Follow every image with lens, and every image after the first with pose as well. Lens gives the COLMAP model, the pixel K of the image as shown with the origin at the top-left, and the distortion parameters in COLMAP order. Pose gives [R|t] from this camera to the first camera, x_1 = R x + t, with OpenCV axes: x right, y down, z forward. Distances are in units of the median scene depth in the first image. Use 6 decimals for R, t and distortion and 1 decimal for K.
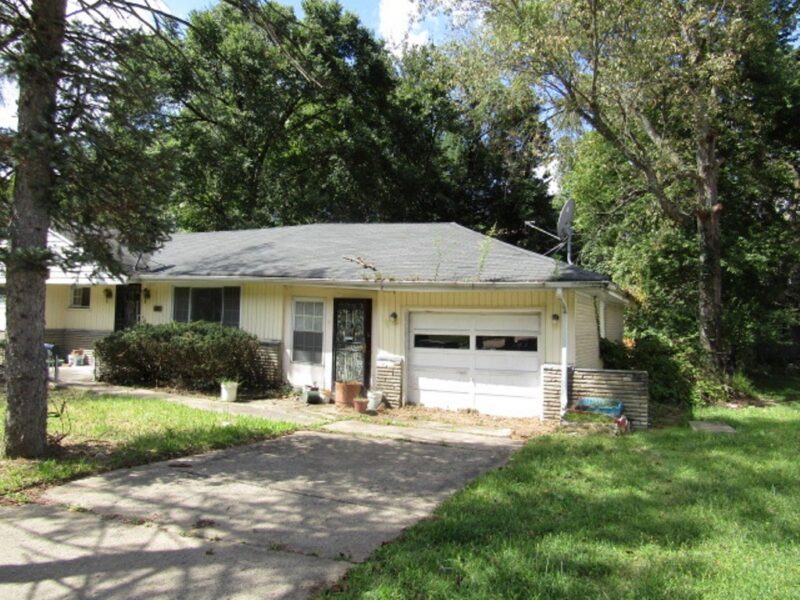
lens RADIAL K [[578.0, 0, 400.0], [0, 578.0, 300.0], [0, 0, 1]] dist [-0.007245, 0.005713]
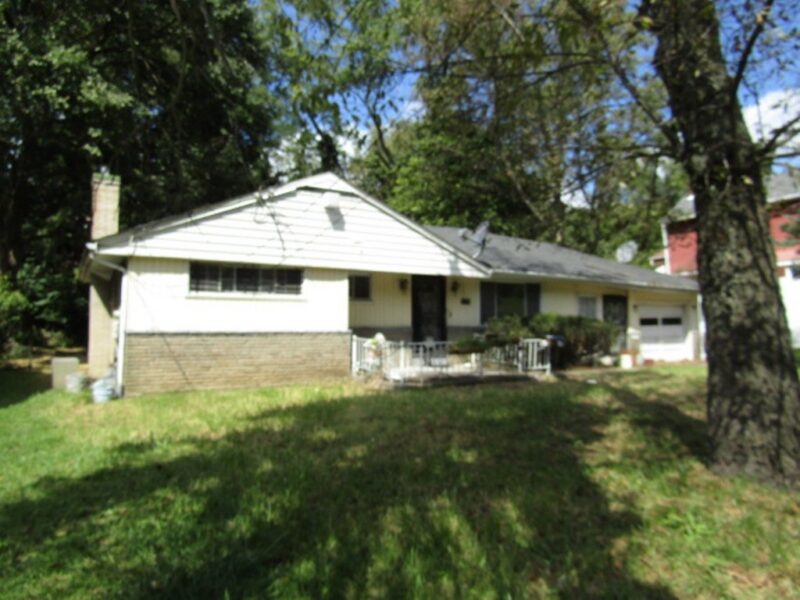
lens RADIAL K [[578.0, 0, 400.0], [0, 578.0, 300.0], [0, 0, 1]] dist [-0.007245, 0.005713]
pose [[0.520044, 0.002278, 0.854136, -1.614619], [-0.017941, 0.999805, 0.008256, 0.007503], [-0.853951, -0.019617, 0.519984, 0.695943]]
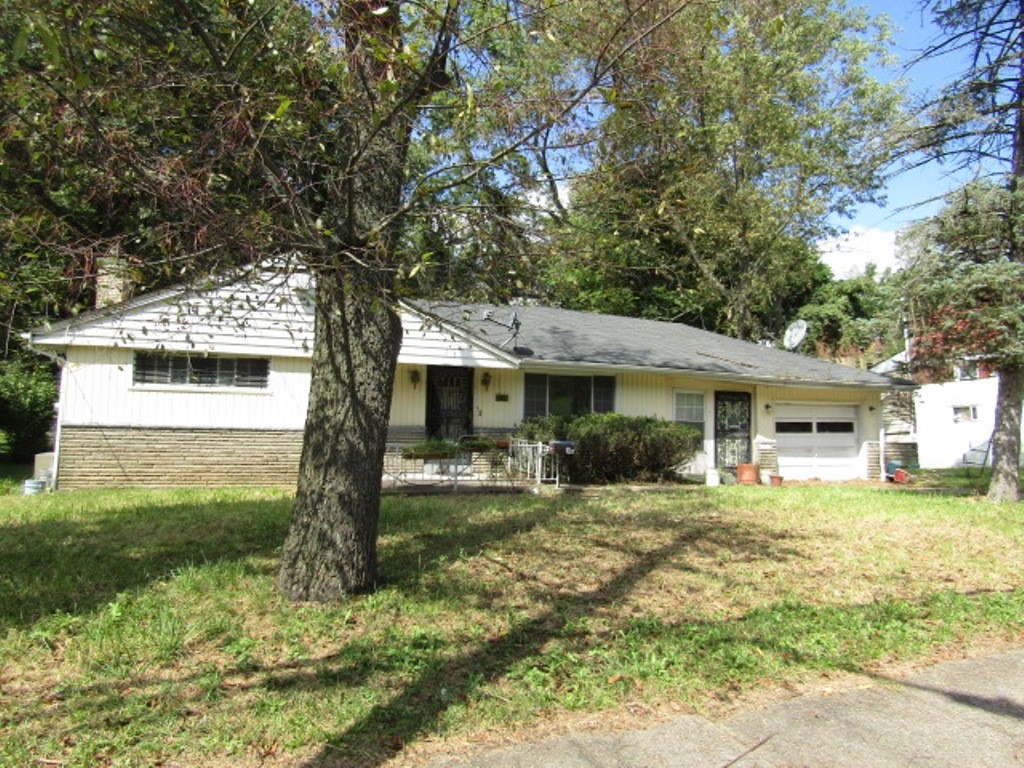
lens RADIAL K [[739.9, 0, 512.0], [0, 739.9, 384.0], [0, 0, 1]] dist [-0.007245, 0.005713]
pose [[0.687259, 0.019616, 0.726147, -1.434613], [-0.026859, 0.999638, -0.001584, -0.003647], [-0.725916, -0.018415, 0.687537, 0.311860]]
